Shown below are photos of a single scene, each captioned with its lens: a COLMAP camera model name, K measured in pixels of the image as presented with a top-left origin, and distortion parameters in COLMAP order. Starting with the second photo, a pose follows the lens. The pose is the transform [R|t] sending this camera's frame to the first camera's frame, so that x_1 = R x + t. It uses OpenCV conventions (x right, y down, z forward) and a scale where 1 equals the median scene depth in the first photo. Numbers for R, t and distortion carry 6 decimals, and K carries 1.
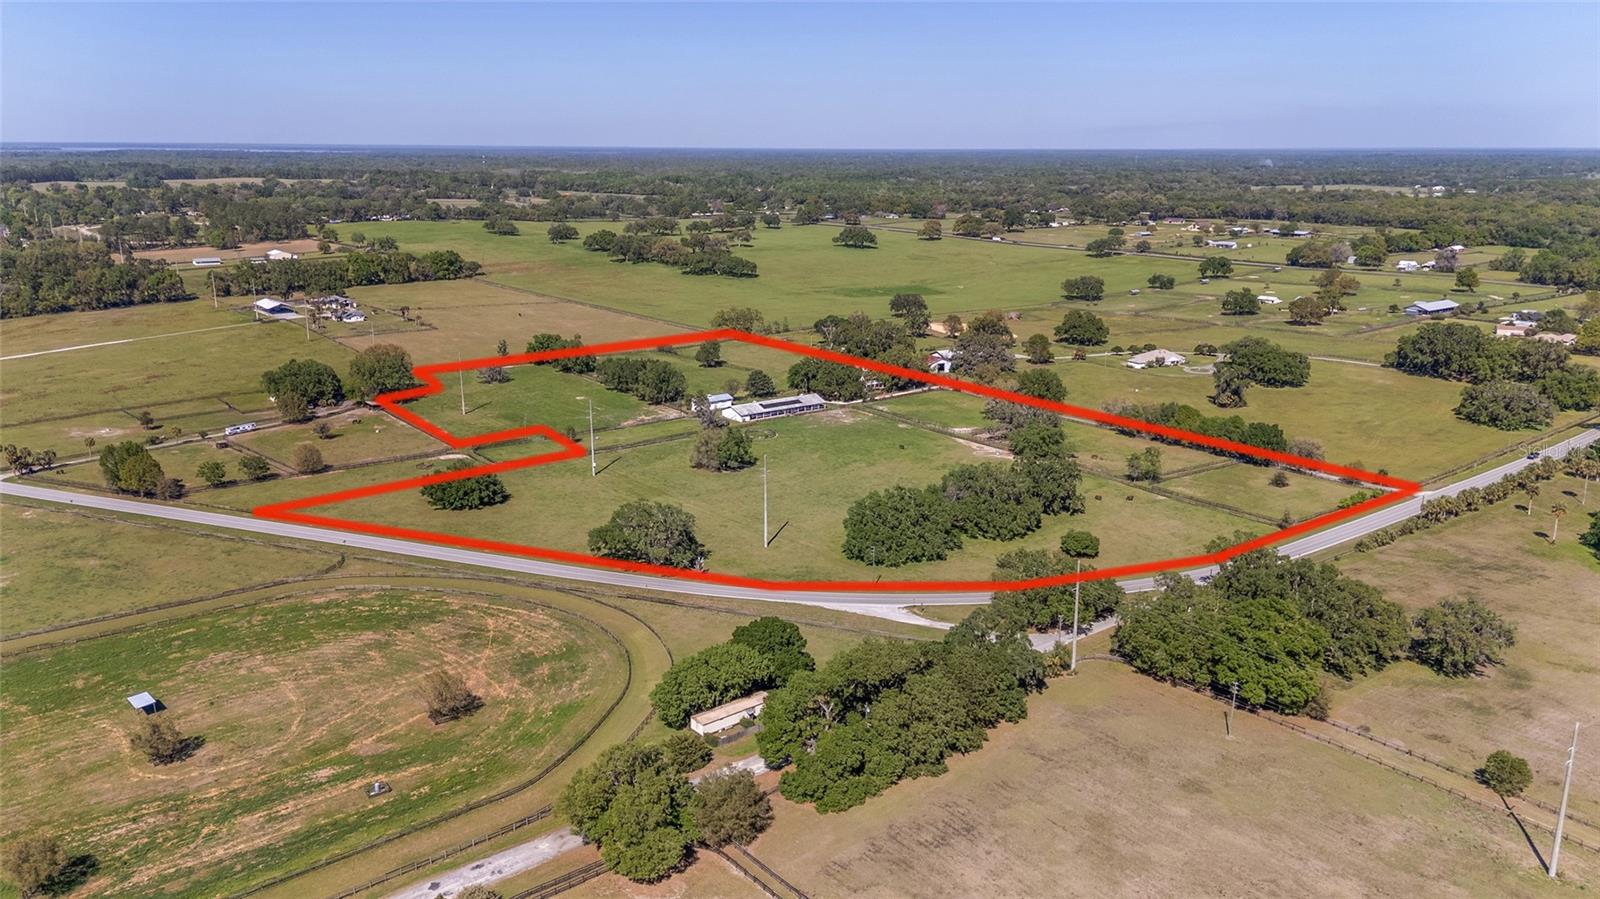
lens RADIAL K [[1165.9, 0, 800.0], [0, 1165.9, 449.5], [0, 0, 1]] dist [0.065057, -0.062681]
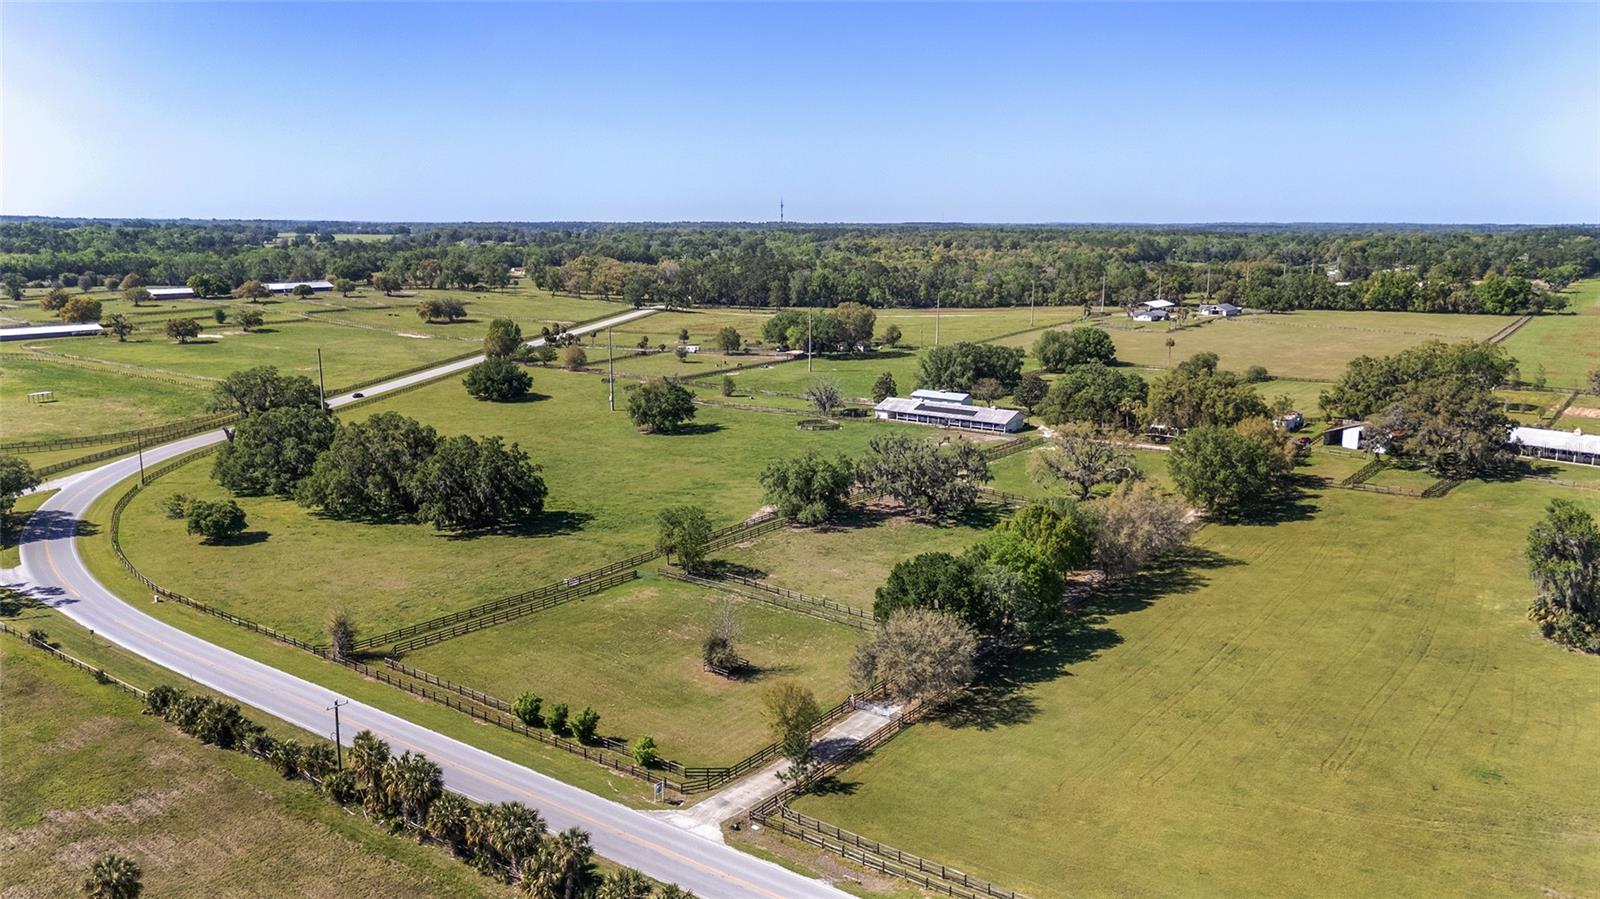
lens RADIAL K [[1165.9, 0, 800.0], [0, 1165.9, 449.5], [0, 0, 1]] dist [0.065057, -0.062681]
pose [[0.262983, 0.176245, -0.948566, 0.774716], [-0.241026, 0.964001, 0.112290, -0.091583], [0.934209, 0.199099, 0.295995, 0.896685]]
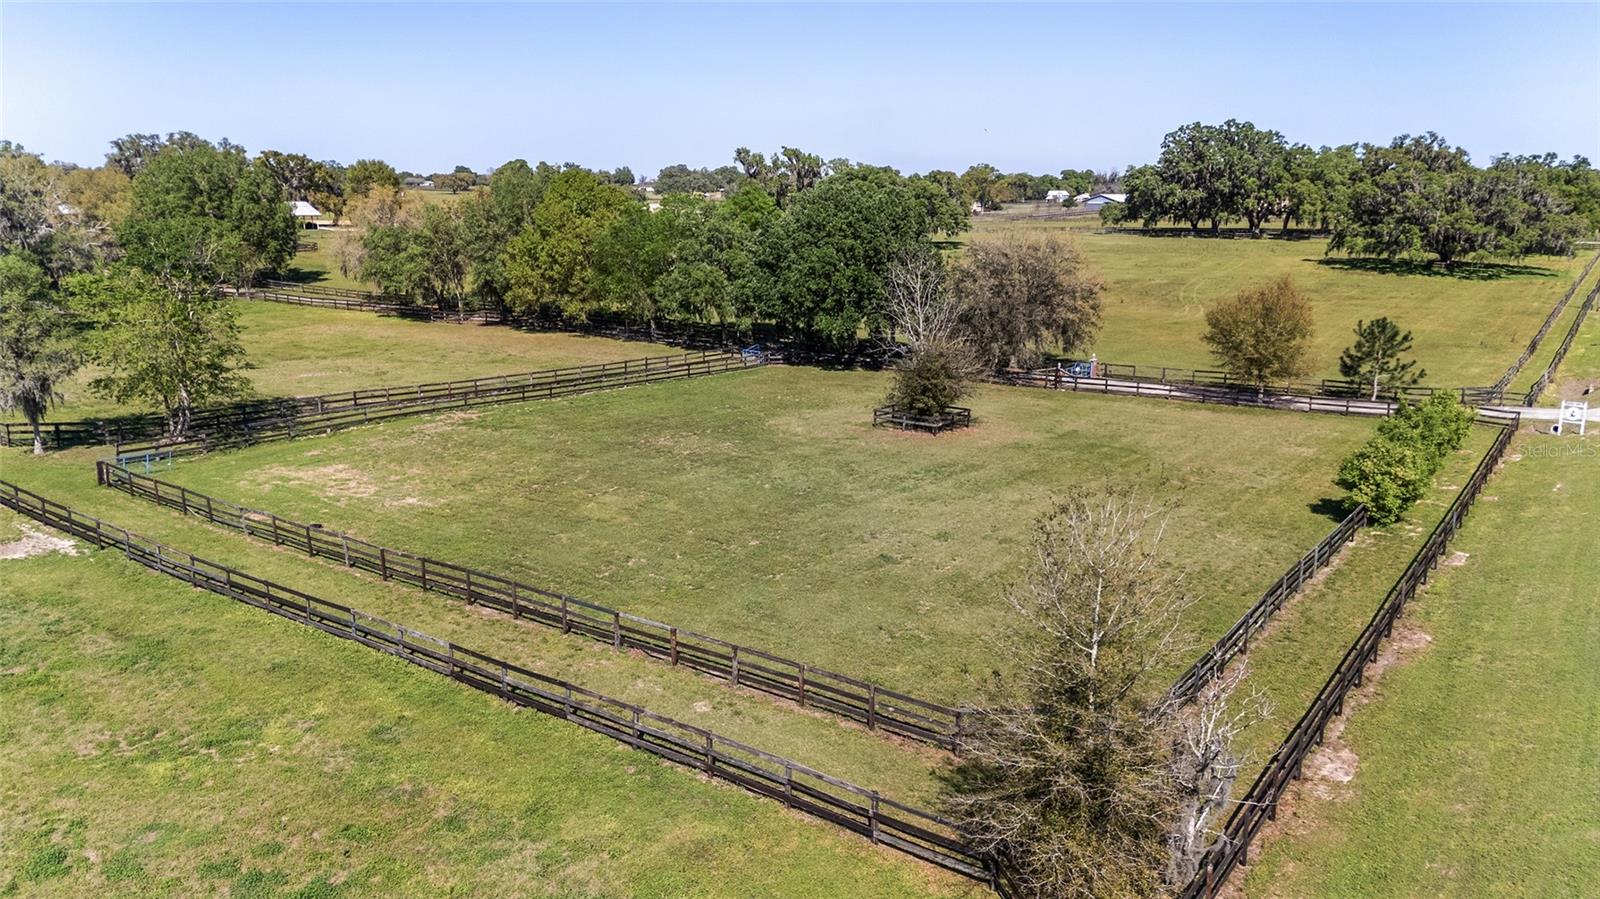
lens RADIAL K [[1165.9, 0, 800.0], [0, 1165.9, 449.5], [0, 0, 1]] dist [0.065057, -0.062681]
pose [[0.958881, -0.059923, 0.277409, 0.335794], [0.068744, 0.997388, -0.022172, 0.037516], [-0.275356, 0.040330, 0.960496, 0.827098]]
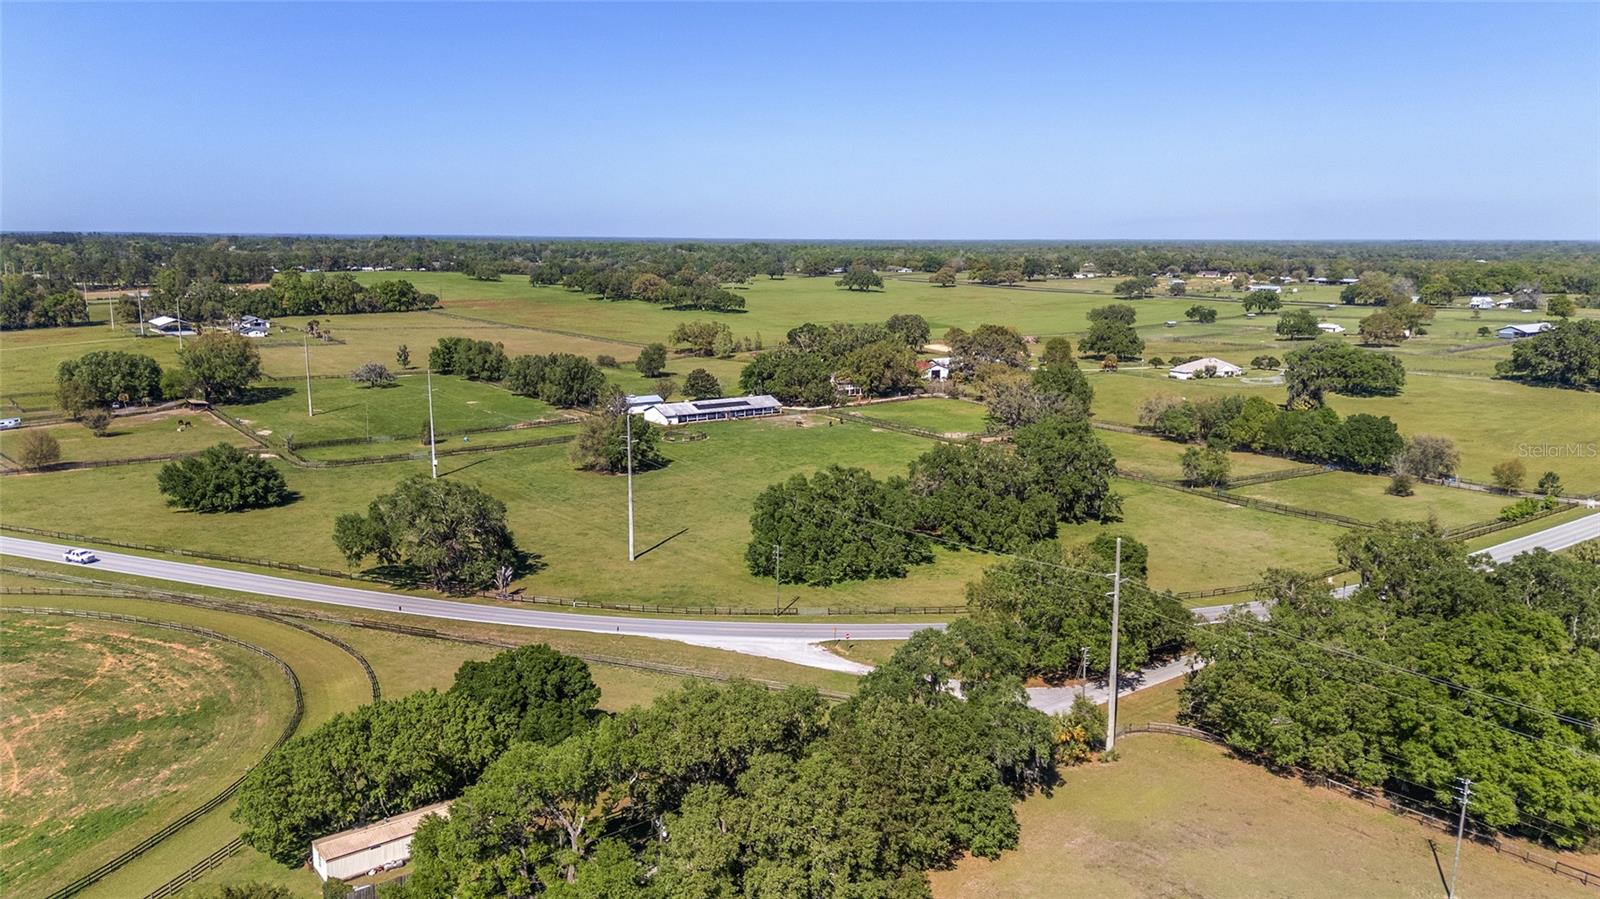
lens RADIAL K [[1165.9, 0, 800.0], [0, 1165.9, 449.5], [0, 0, 1]] dist [0.065057, -0.062681]
pose [[0.999721, 0.005335, -0.022996, 0.066523], [-0.007025, 0.997230, -0.074049, 0.058759], [0.022537, 0.074190, 0.996989, 0.291365]]
